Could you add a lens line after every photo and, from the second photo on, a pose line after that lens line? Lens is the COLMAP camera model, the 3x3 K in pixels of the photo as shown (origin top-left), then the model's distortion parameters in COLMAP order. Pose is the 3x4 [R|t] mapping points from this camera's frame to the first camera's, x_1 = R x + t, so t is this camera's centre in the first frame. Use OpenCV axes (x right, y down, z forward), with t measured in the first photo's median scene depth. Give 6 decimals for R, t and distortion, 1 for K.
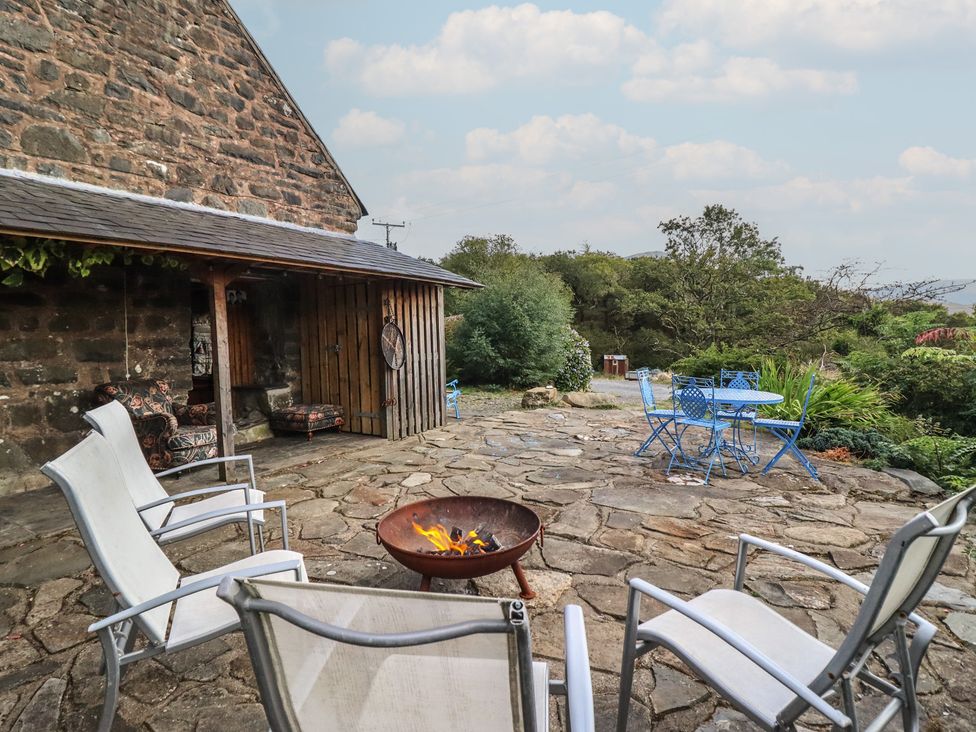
lens RADIAL K [[503.2, 0, 463.8], [0, 503.2, 346.3], [0, 0, 1]] dist [-0.002845, -0.016372]
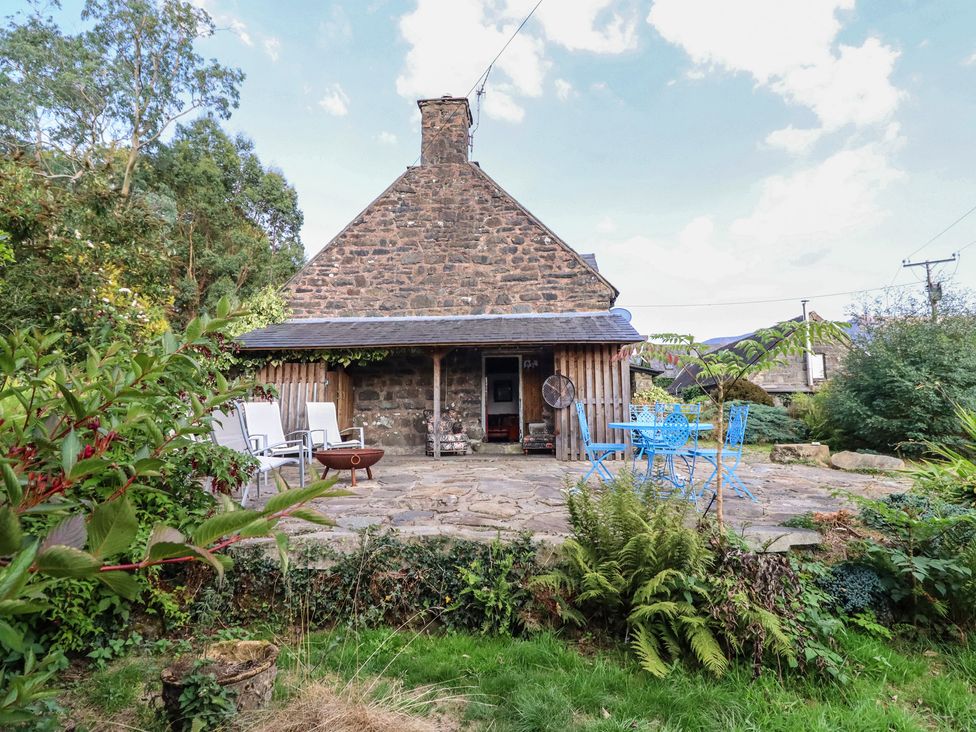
lens RADIAL K [[505.0, 0, 490.8], [0, 505.0, 351.1], [0, 0, 1]] dist [-0.002191, -0.011827]
pose [[0.492614, -0.097608, -0.864757, 0.856877], [-0.023868, 0.991801, -0.125544, 0.060985], [0.869920, 0.082485, 0.486245, 0.126602]]
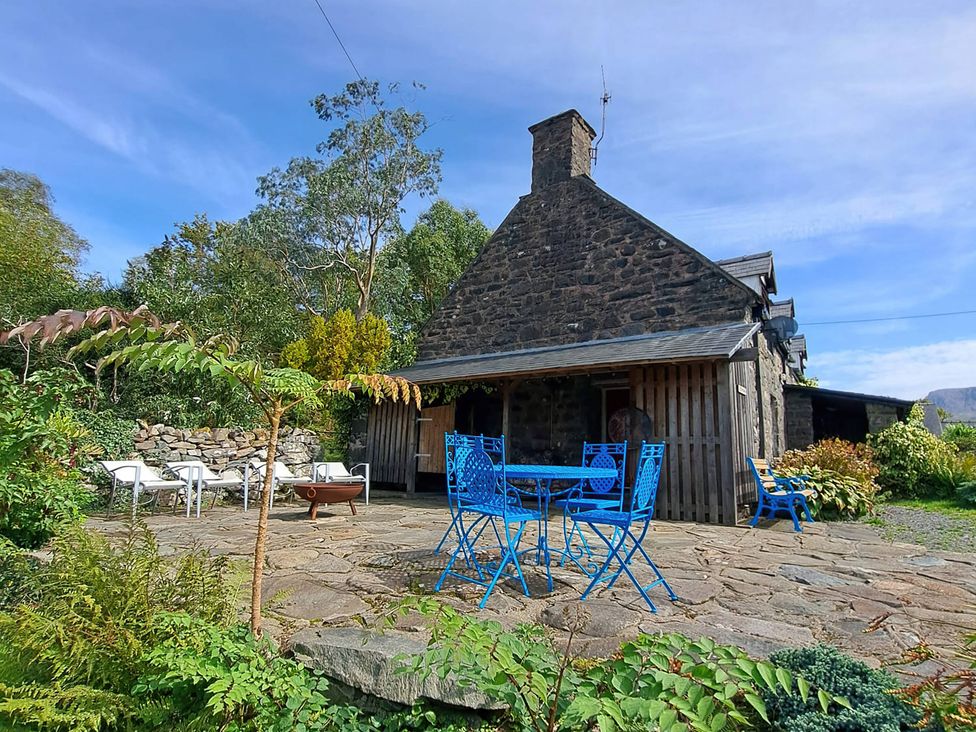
lens RADIAL K [[495.2, 0, 490.7], [0, 495.2, 370.6], [0, 0, 1]] dist [-0.021503, -0.000460]
pose [[-0.035112, -0.151837, -0.987782, 0.828300], [-0.050435, 0.987401, -0.149985, 0.047439], [0.998110, 0.044552, -0.042327, 0.632915]]
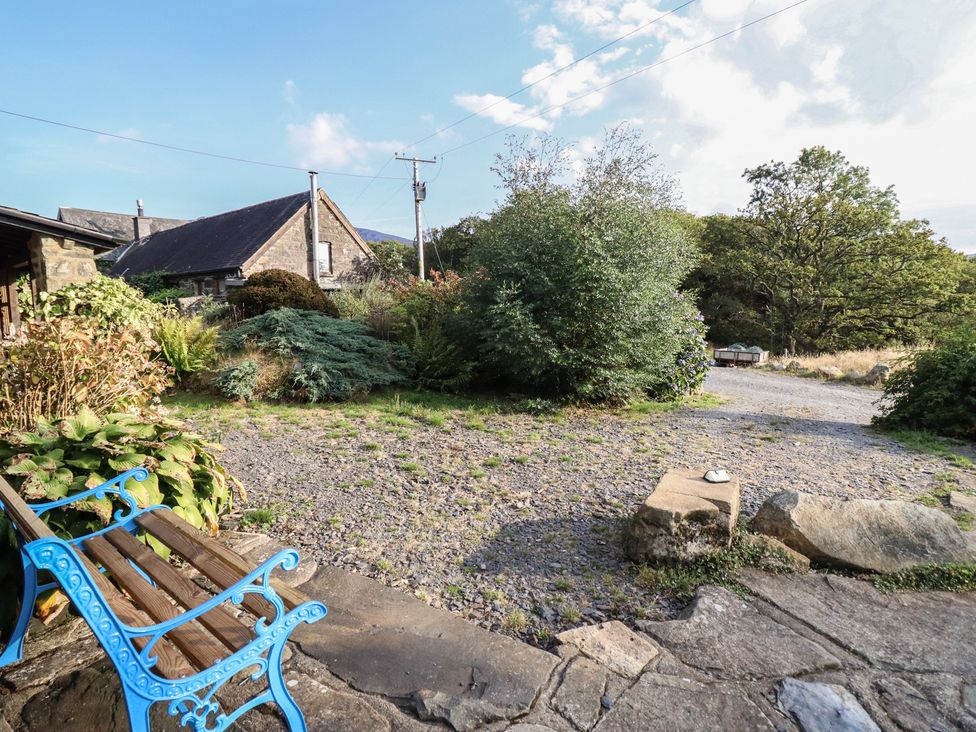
lens RADIAL K [[495.2, 0, 490.7], [0, 495.2, 370.6], [0, 0, 1]] dist [-0.021503, -0.000460]
pose [[0.998481, 0.013739, -0.053351, 0.070439], [-0.007450, 0.993183, 0.116329, -0.015252], [0.054585, -0.115755, 0.991777, 0.942470]]
